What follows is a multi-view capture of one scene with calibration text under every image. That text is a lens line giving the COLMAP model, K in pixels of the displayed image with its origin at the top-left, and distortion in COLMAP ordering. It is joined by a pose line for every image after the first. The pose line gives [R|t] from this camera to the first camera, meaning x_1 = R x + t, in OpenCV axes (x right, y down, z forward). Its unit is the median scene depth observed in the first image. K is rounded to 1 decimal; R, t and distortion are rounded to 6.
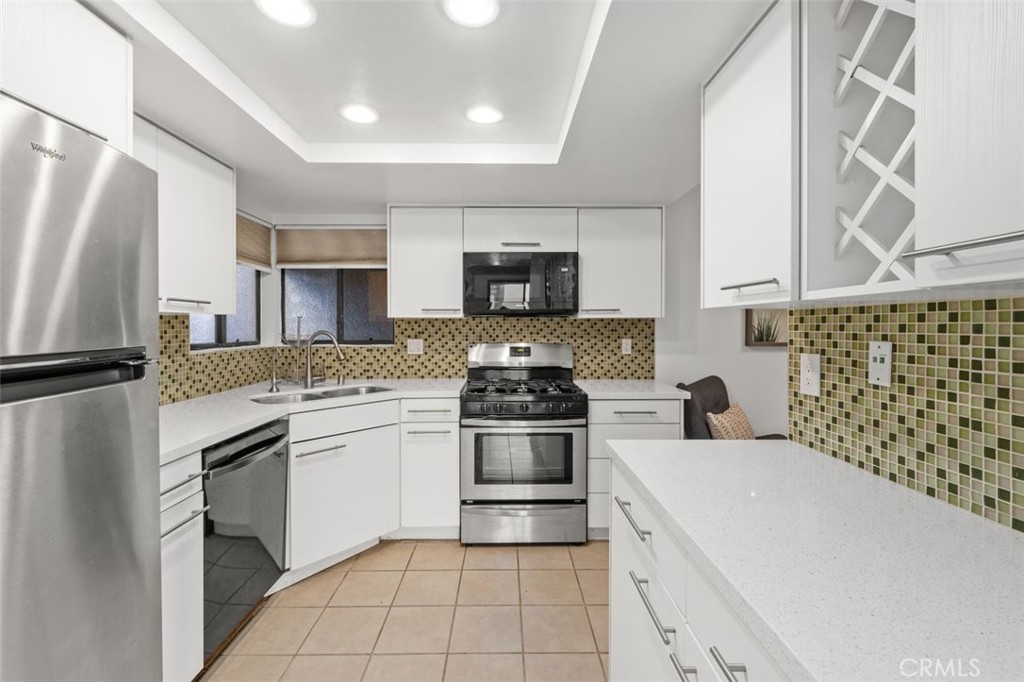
lens RADIAL K [[445.3, 0, 509.4], [0, 445.3, 321.4], [0, 0, 1]] dist [0.000156, -0.000192]
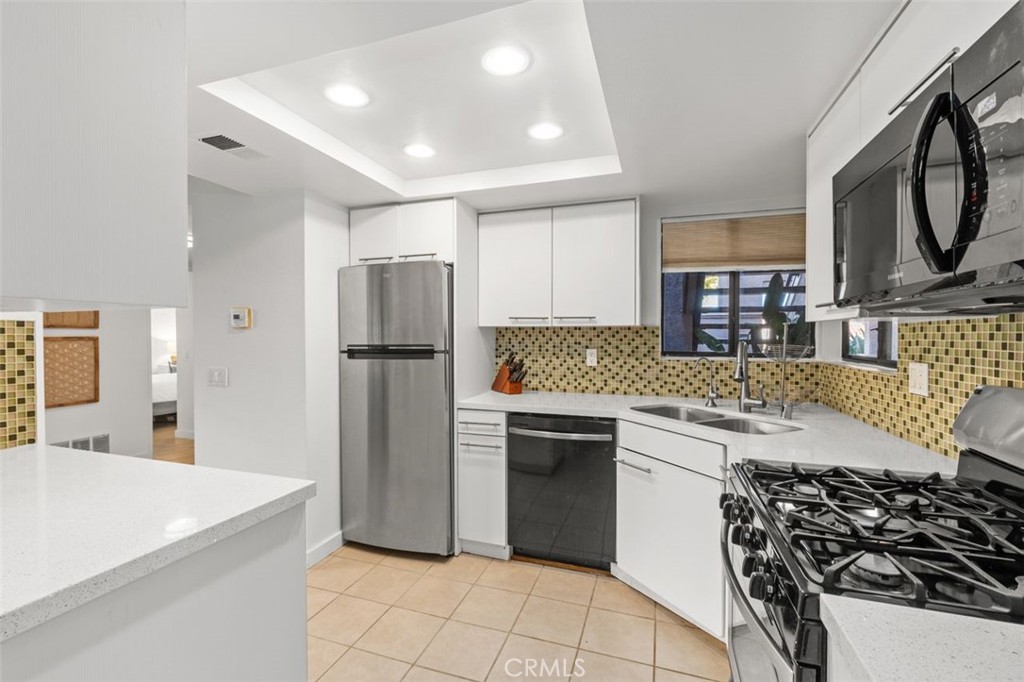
lens RADIAL K [[444.2, 0, 511.8], [0, 444.2, 338.7], [0, 0, 1]] dist [0.000039, -0.000085]
pose [[-0.332575, 0.008774, -0.943036, 0.482910], [0.007372, 0.999950, 0.006703, 0.007877], [0.943048, -0.004723, -0.332623, 0.920483]]
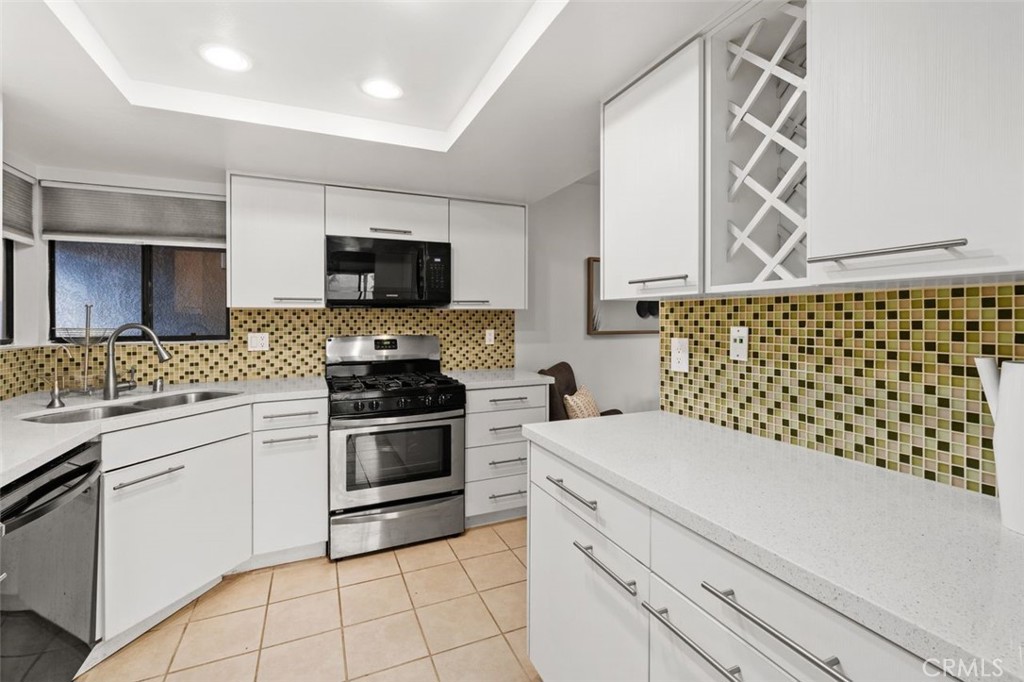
lens RADIAL K [[449.5, 0, 509.4], [0, 449.5, 312.8], [0, 0, 1]] dist [-0.000739, -0.000407]
pose [[0.920633, 0.001905, 0.390424, -0.129302], [-0.000678, 0.999994, -0.003281, 0.004367], [-0.390428, 0.002756, 0.920629, 0.025177]]
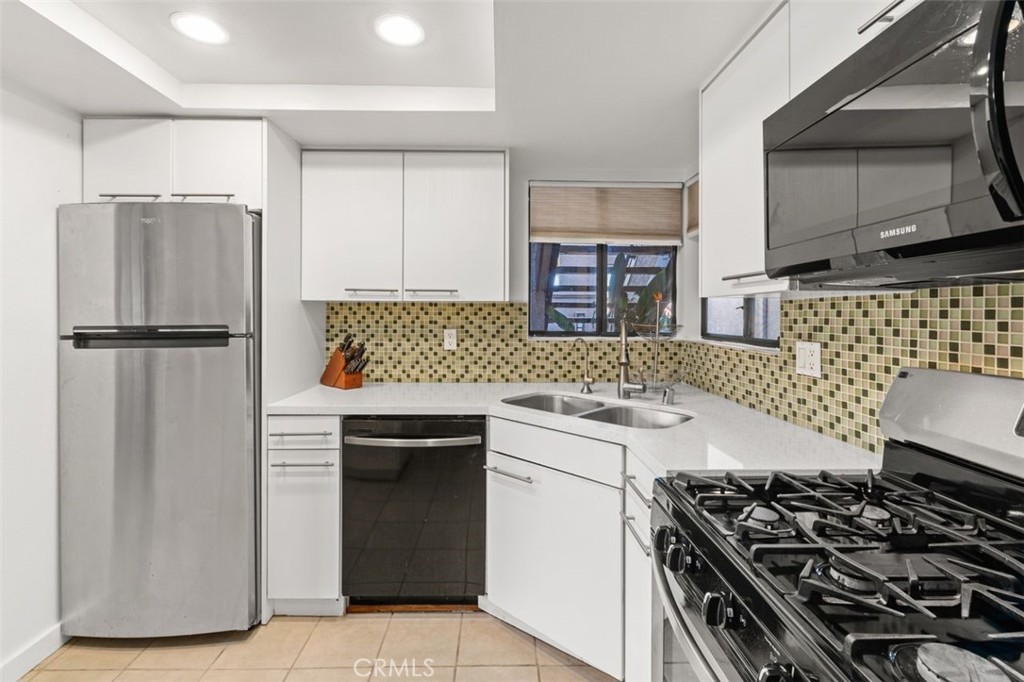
lens RADIAL K [[449.5, 0, 509.4], [0, 449.5, 312.8], [0, 0, 1]] dist [-0.000739, -0.000407]
pose [[0.008301, -0.001469, -0.999964, 0.305186], [0.005094, 0.999986, -0.001427, 0.010460], [0.999953, -0.005082, 0.008309, 0.854109]]
